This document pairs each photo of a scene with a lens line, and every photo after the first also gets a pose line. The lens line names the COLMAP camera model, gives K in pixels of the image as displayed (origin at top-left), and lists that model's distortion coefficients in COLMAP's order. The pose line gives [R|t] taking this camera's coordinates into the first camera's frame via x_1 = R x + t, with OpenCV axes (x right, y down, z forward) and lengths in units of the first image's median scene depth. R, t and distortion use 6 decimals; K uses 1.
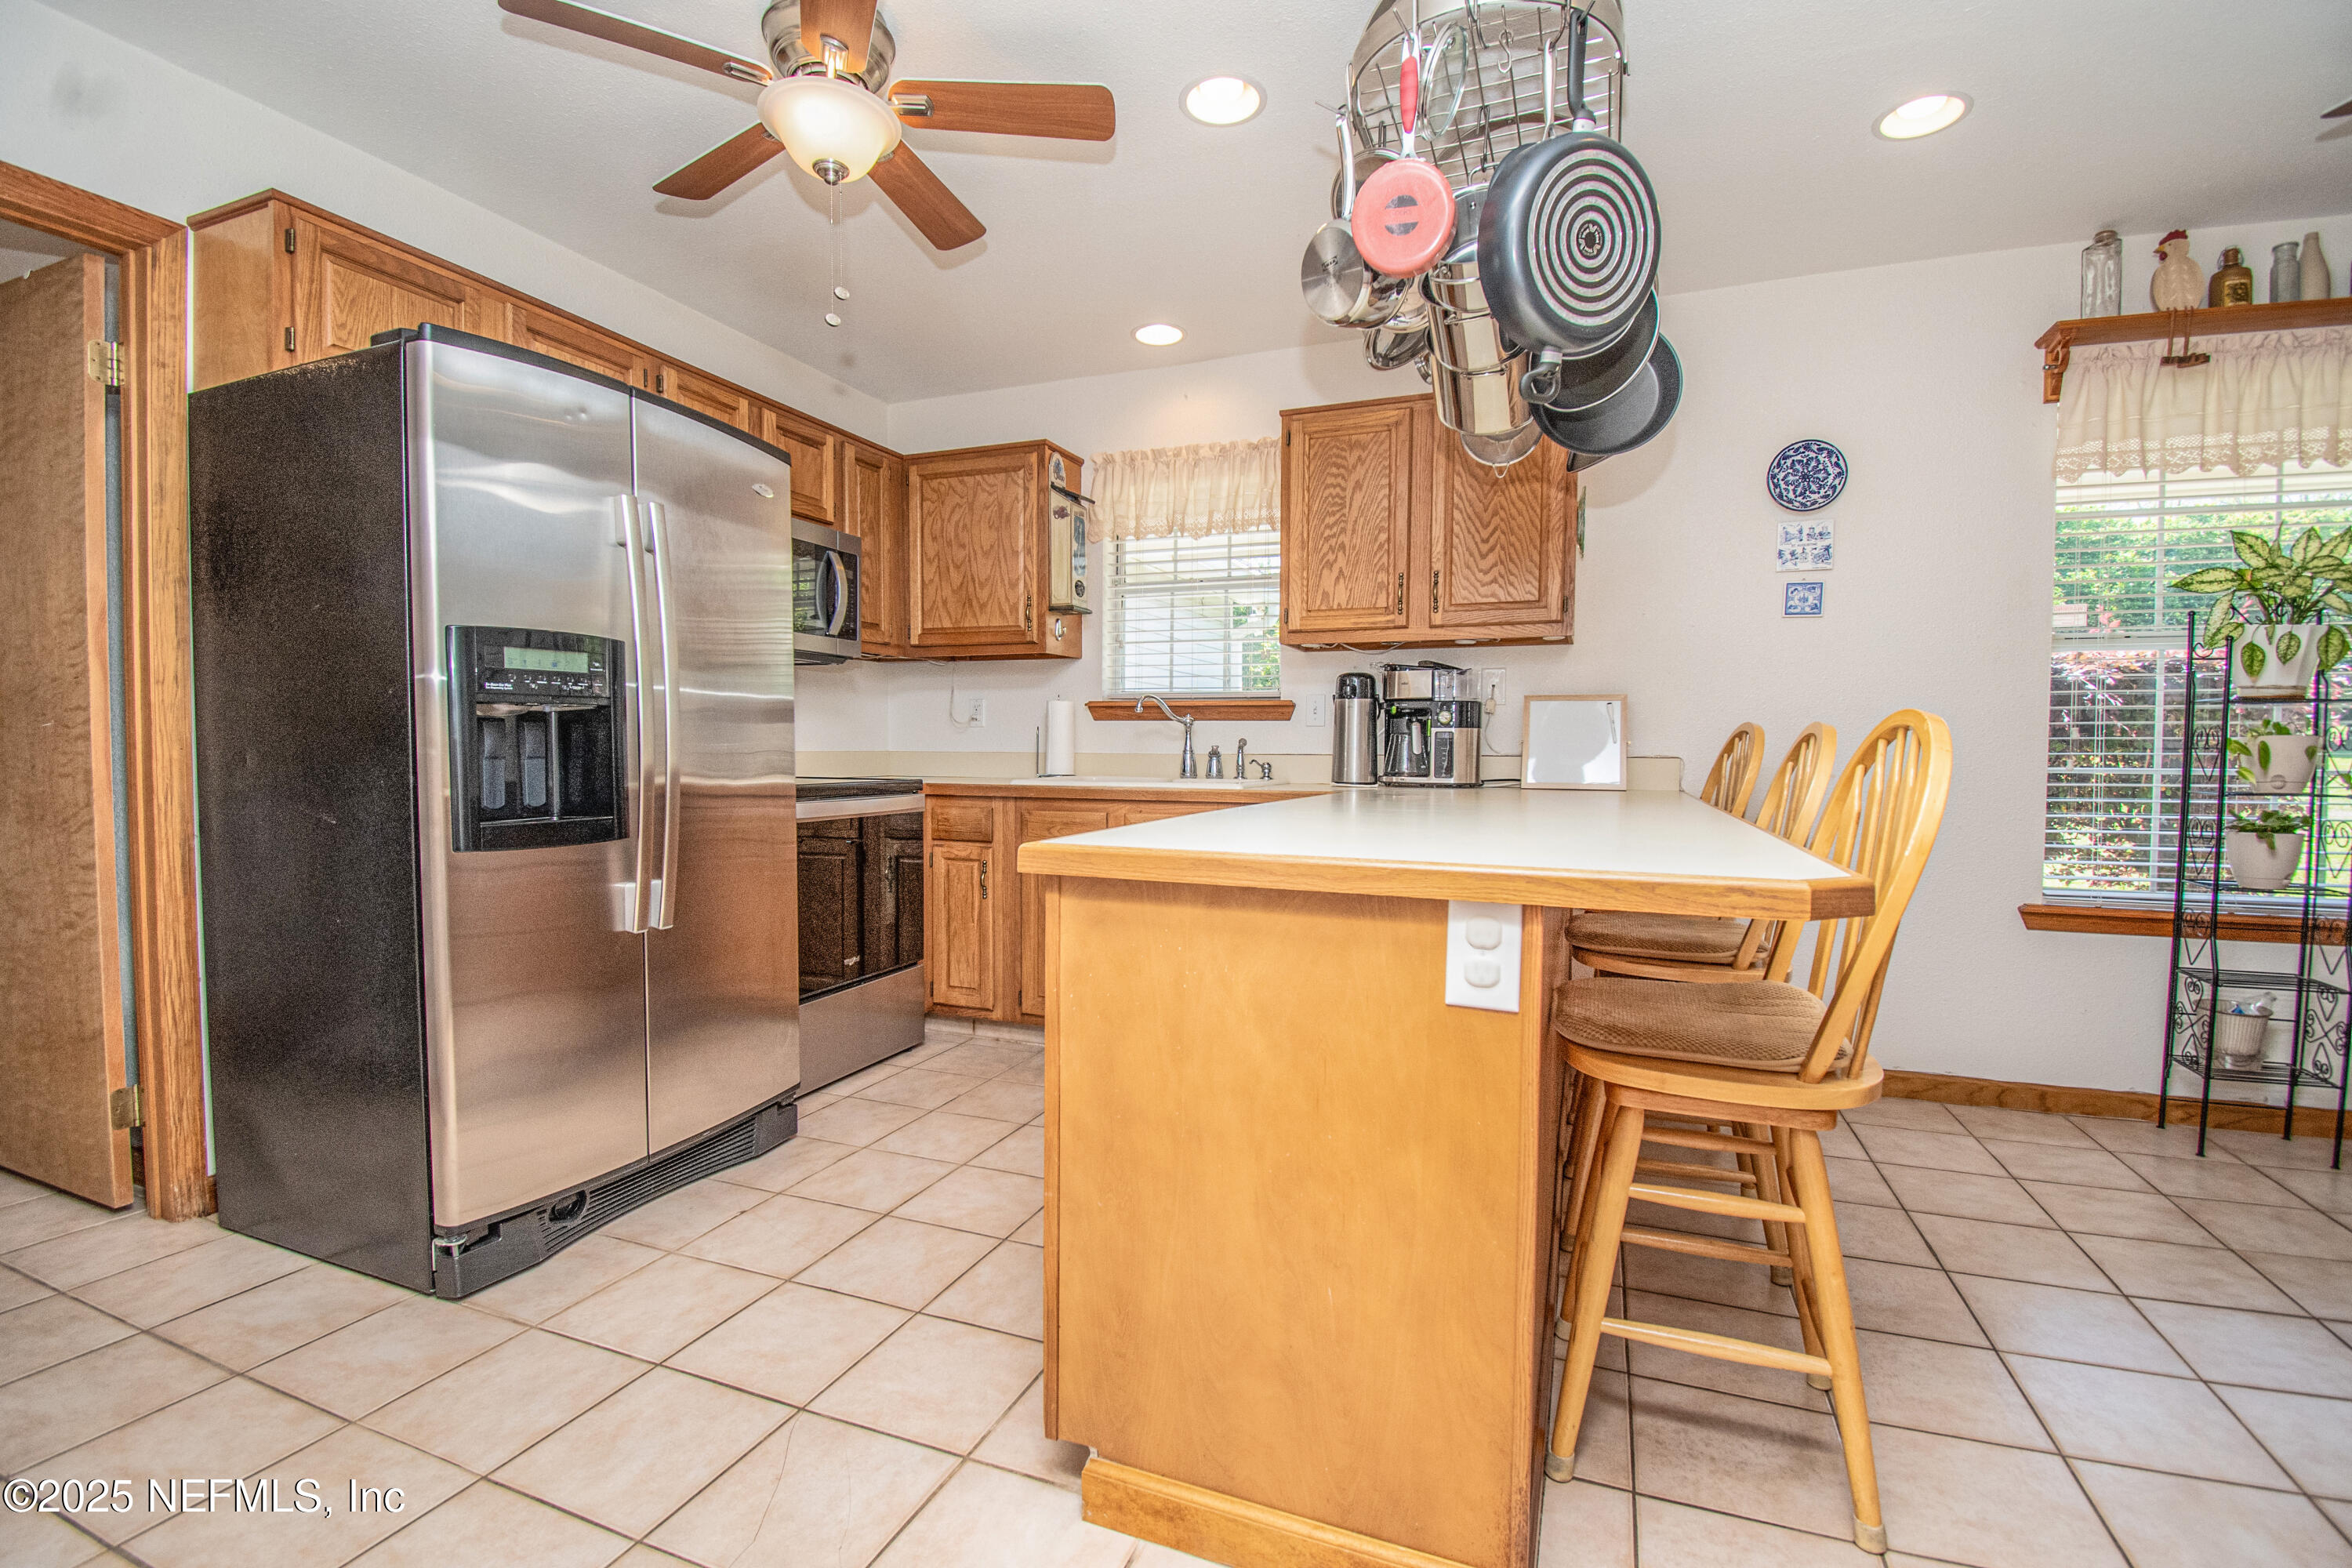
lens RADIAL K [[1024.5, 0, 1176.0], [0, 1024.5, 784.0], [0, 0, 1]] dist [0.025232, -0.027653]
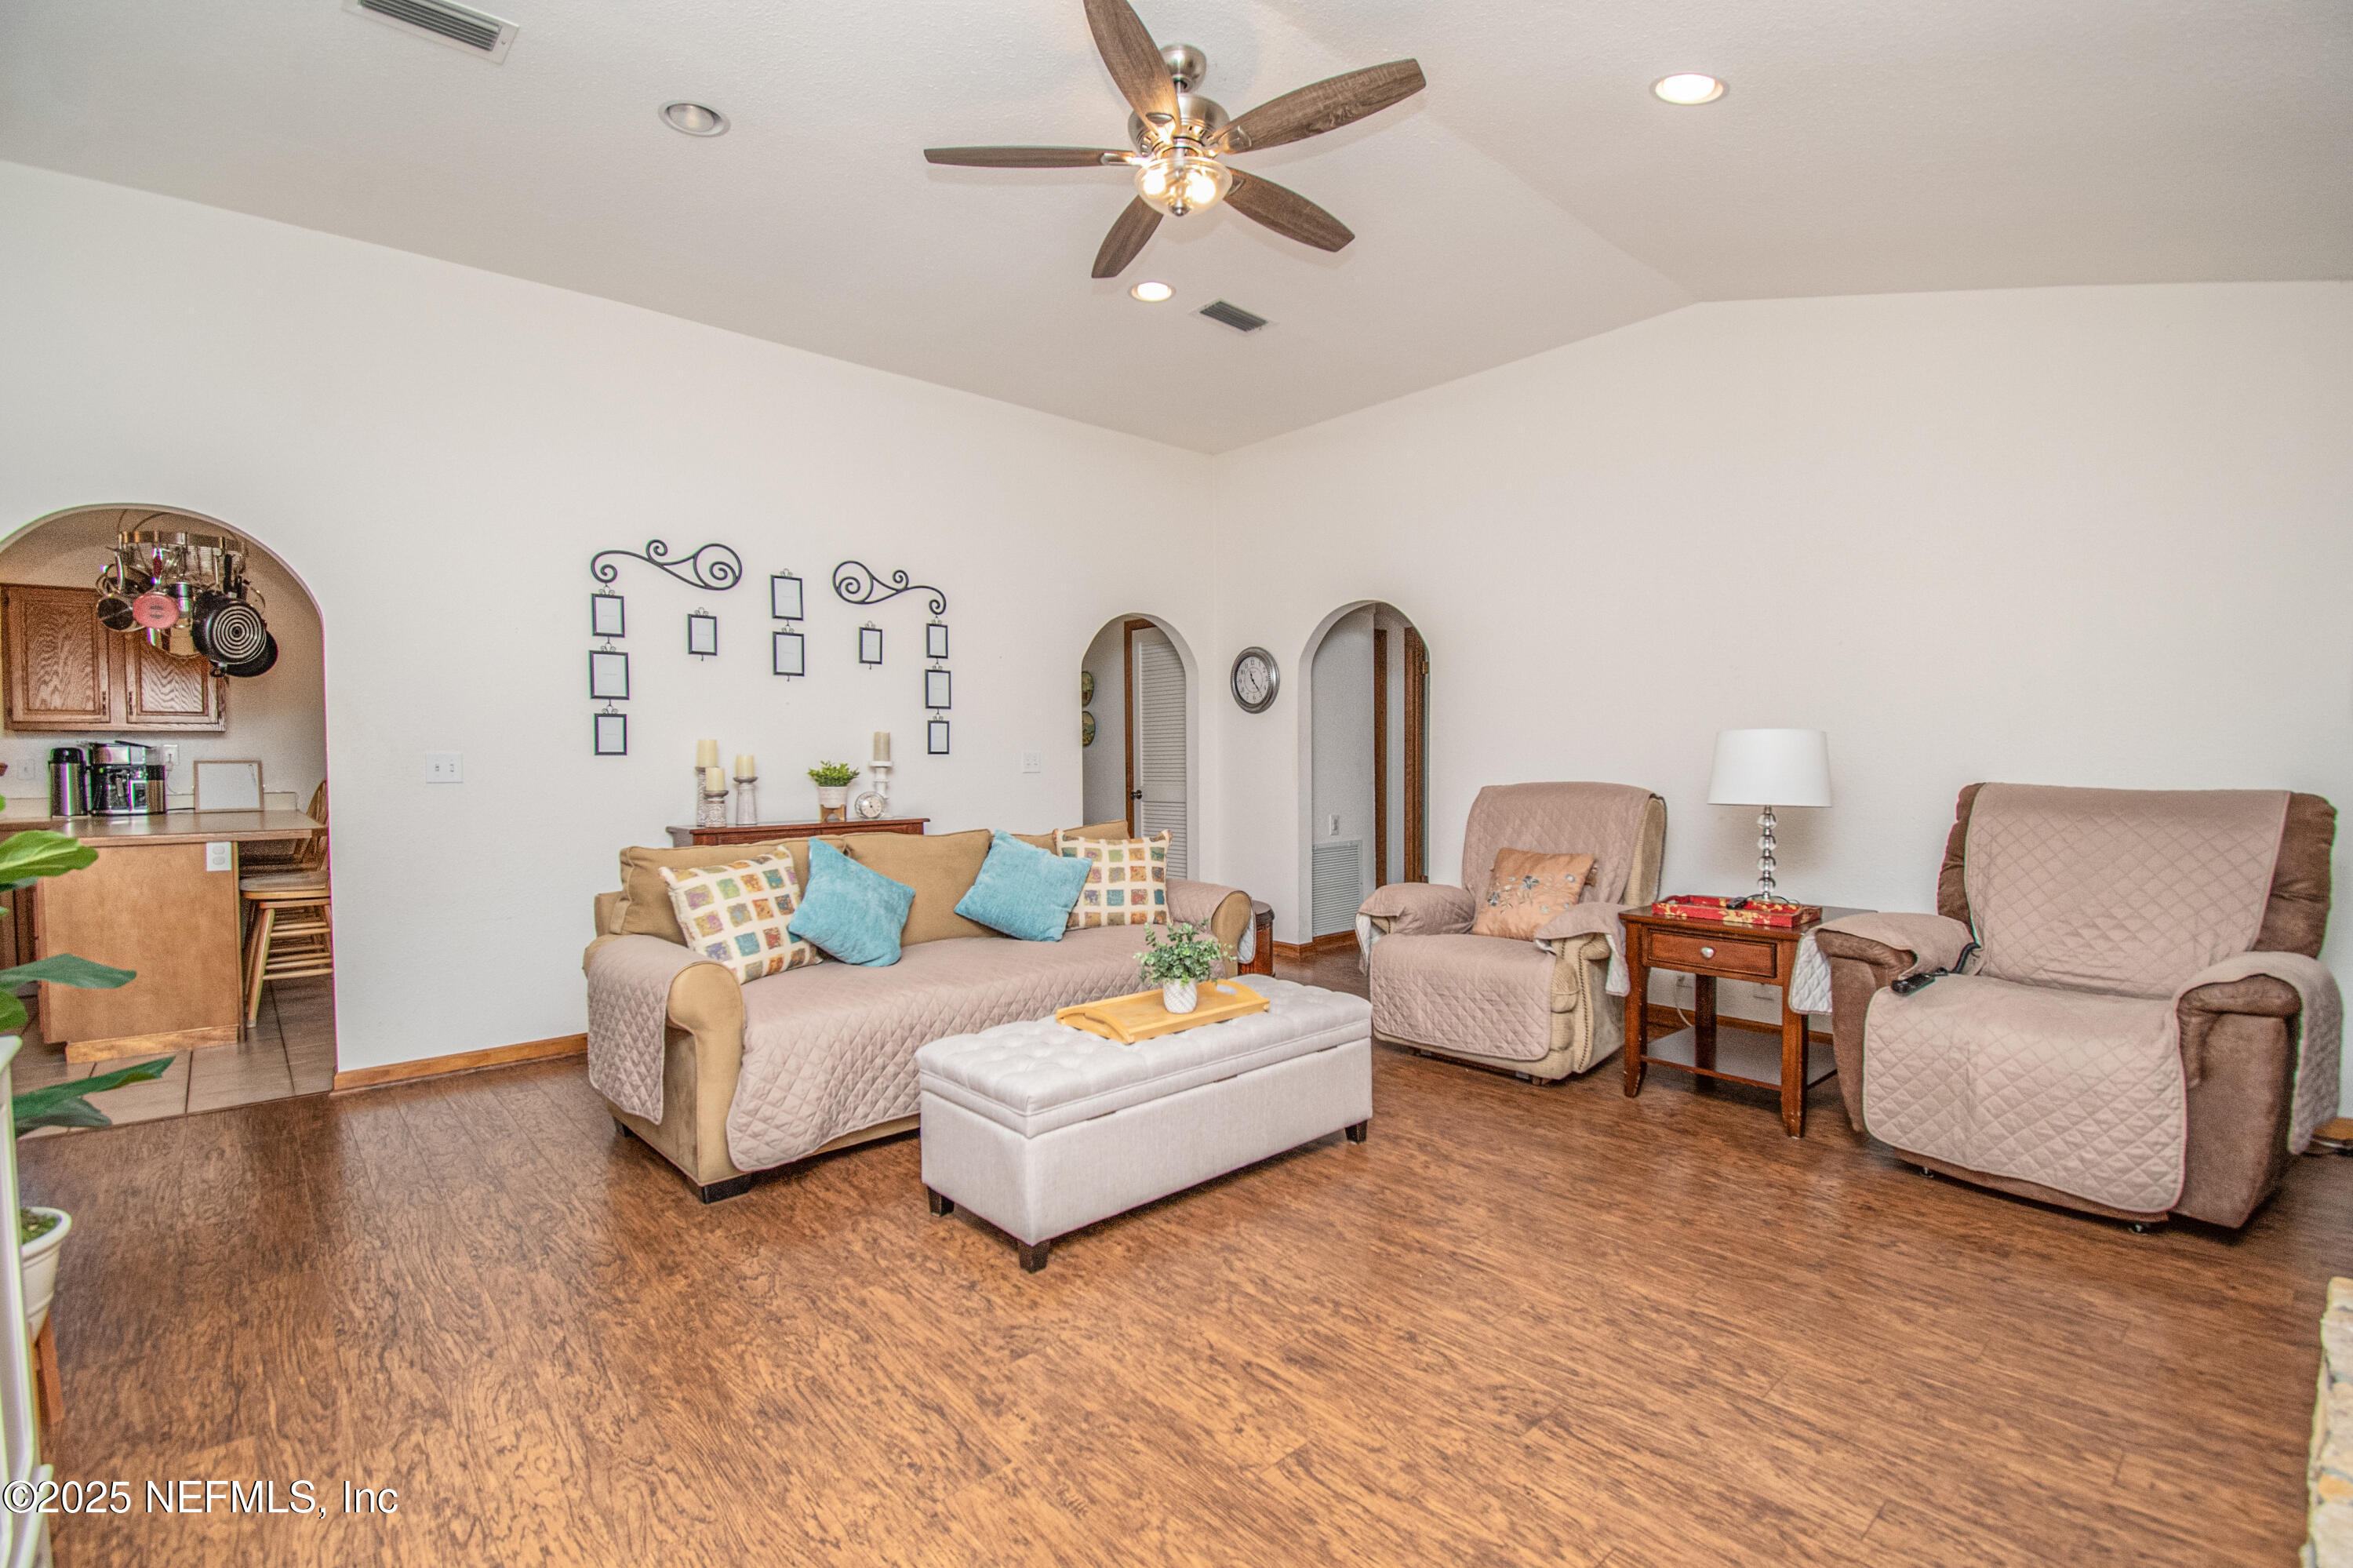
lens RADIAL K [[1086.7, 0, 1195.4], [0, 1086.7, 779.9], [0, 0, 1]] dist [0.014058, -0.018692]
pose [[0.434150, -0.027580, 0.900418, -0.609868], [0.044550, 0.998966, 0.009119, 0.006562], [-0.899738, 0.036154, 0.434930, -1.398472]]
